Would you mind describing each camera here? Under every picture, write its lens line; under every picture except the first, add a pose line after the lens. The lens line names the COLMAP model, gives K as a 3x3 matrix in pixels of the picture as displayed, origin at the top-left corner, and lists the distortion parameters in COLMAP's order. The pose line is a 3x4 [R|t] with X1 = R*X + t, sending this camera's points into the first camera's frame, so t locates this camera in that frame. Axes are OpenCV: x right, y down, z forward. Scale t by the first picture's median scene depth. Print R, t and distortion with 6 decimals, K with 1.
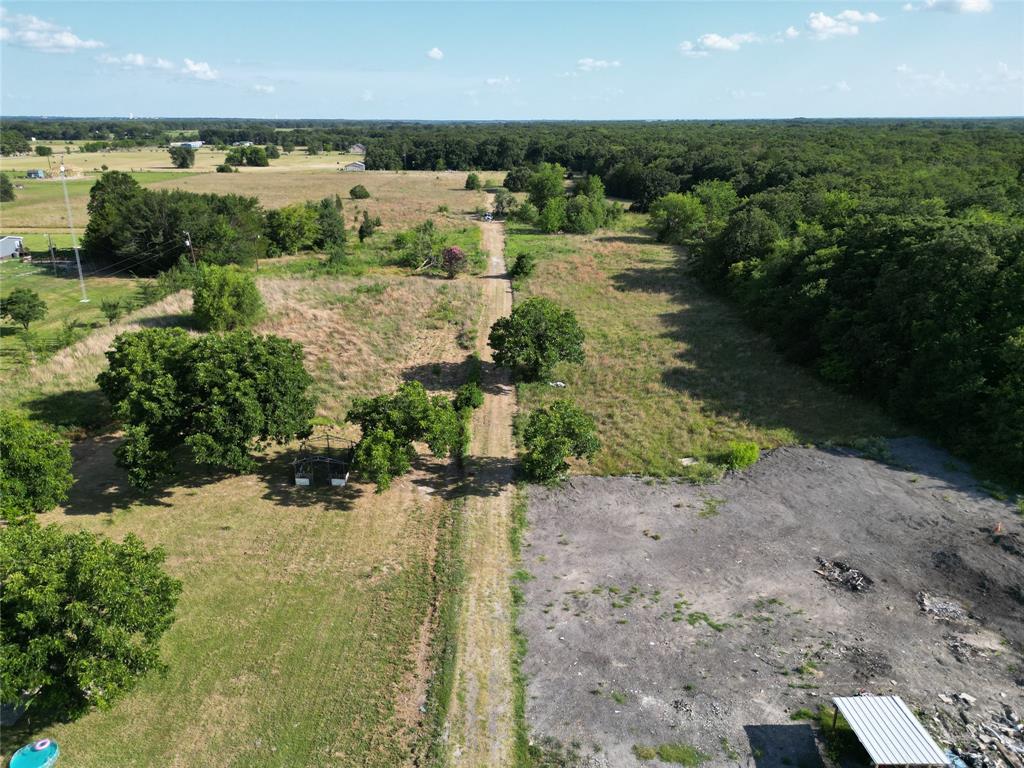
lens RADIAL K [[715.7, 0, 510.2], [0, 715.7, 386.2], [0, 0, 1]] dist [0.074875, -0.069672]
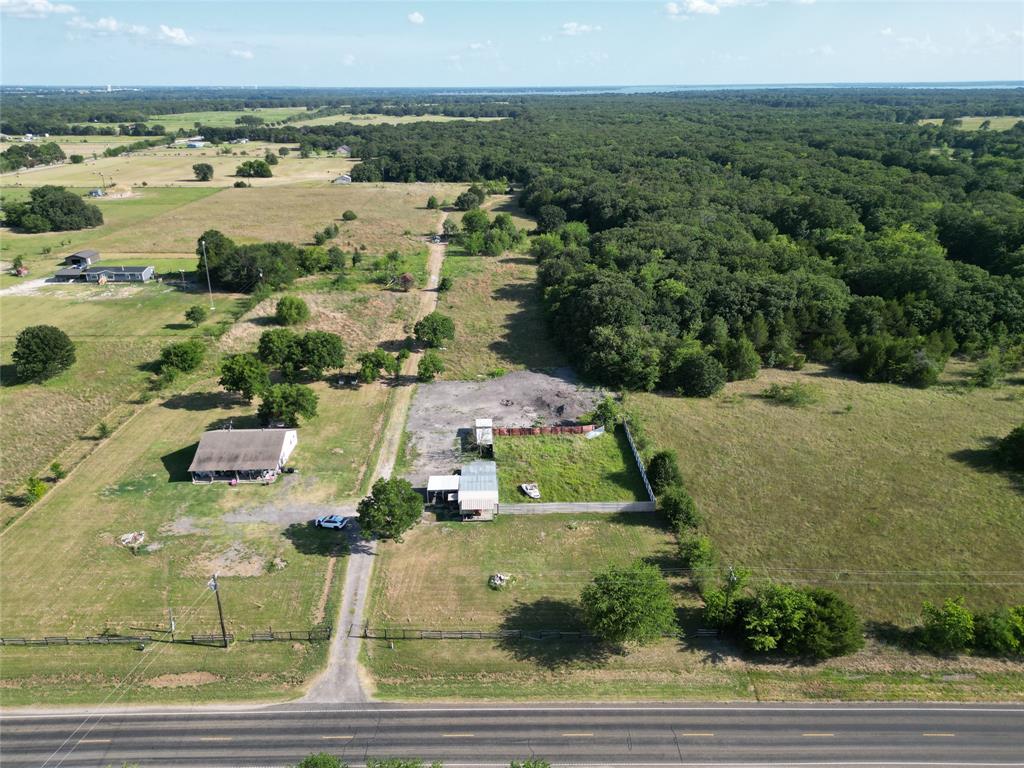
lens RADIAL K [[715.7, 0, 510.2], [0, 715.7, 386.2], [0, 0, 1]] dist [0.074875, -0.069672]
pose [[0.999775, -0.011254, 0.017970, 0.125245], [0.010502, 0.999087, 0.041423, 0.013041], [-0.018420, -0.041225, 0.998980, -0.702978]]
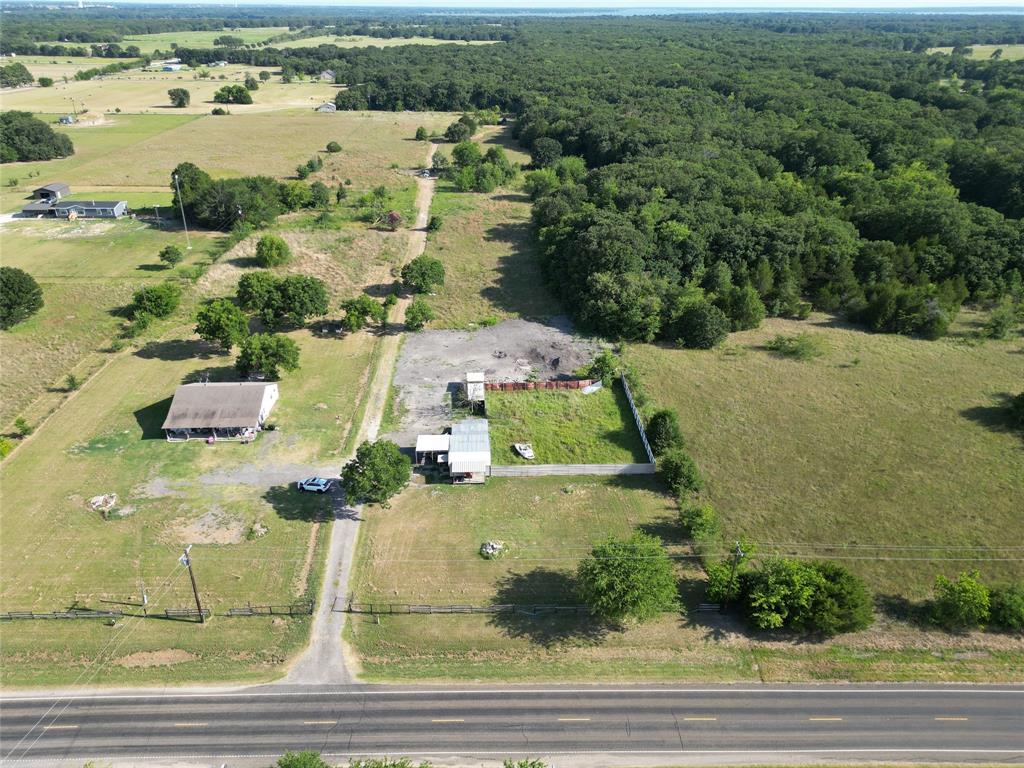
lens RADIAL K [[715.7, 0, 510.2], [0, 715.7, 386.2], [0, 0, 1]] dist [0.074875, -0.069672]
pose [[0.999543, -0.008393, 0.029037, 0.124453], [0.004566, 0.991576, 0.129442, -0.003609], [-0.029879, -0.129251, 0.991162, -0.655958]]
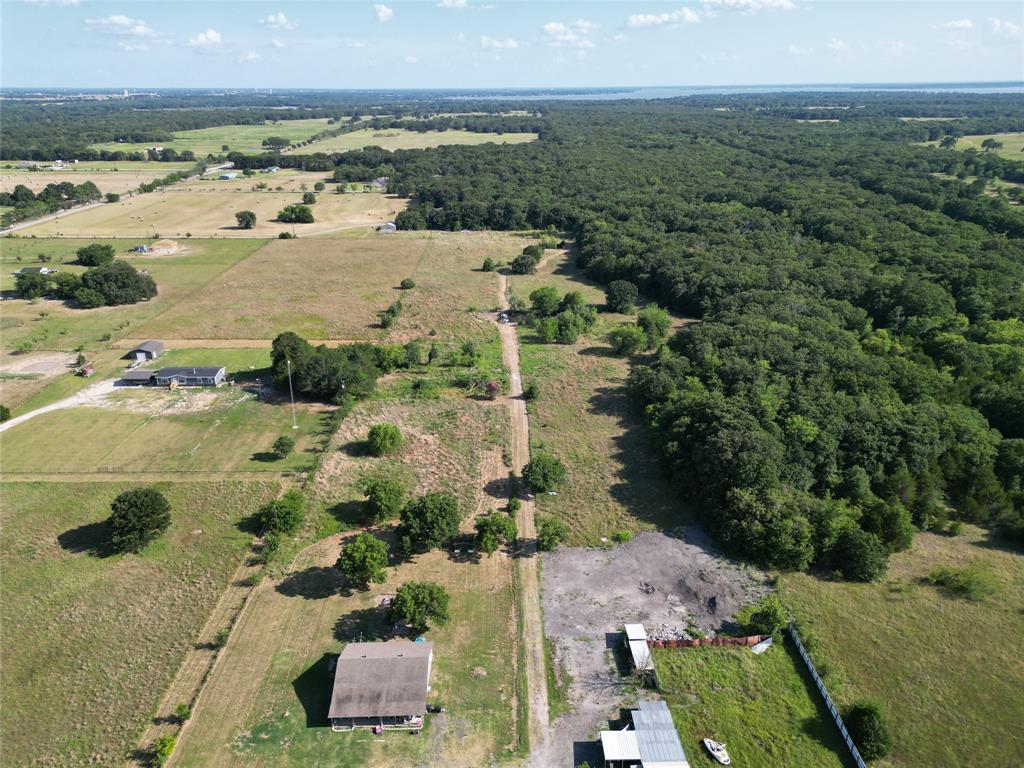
lens RADIAL K [[715.1, 0, 510.3], [0, 715.1, 383.6], [0, 0, 1]] dist [0.077722, -0.071373]
pose [[0.999959, -0.007880, 0.004391, -0.037363], [0.007708, 0.999255, 0.037810, -0.218222], [-0.004685, -0.037775, 0.999275, -0.606664]]
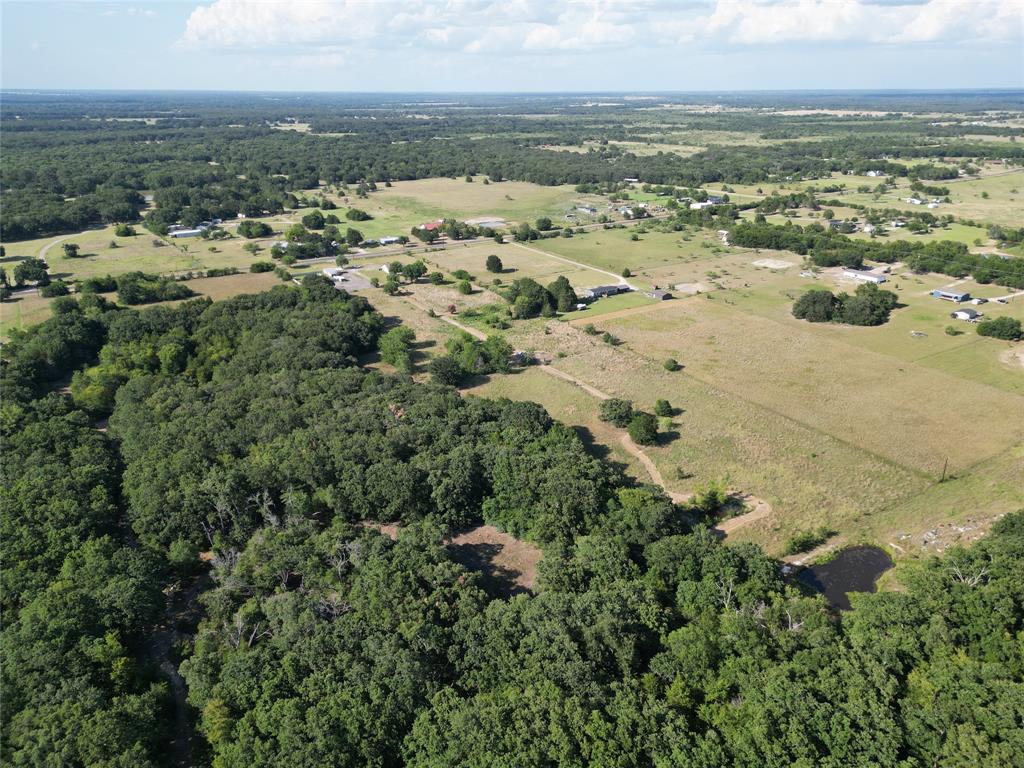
lens RADIAL K [[715.7, 0, 510.2], [0, 715.7, 386.2], [0, 0, 1]] dist [0.074875, -0.069672]
pose [[-0.844879, 0.205266, -0.494009, 1.148782], [-0.184673, 0.754774, 0.629454, -1.681584], [0.502071, 0.623043, -0.599785, 2.787823]]
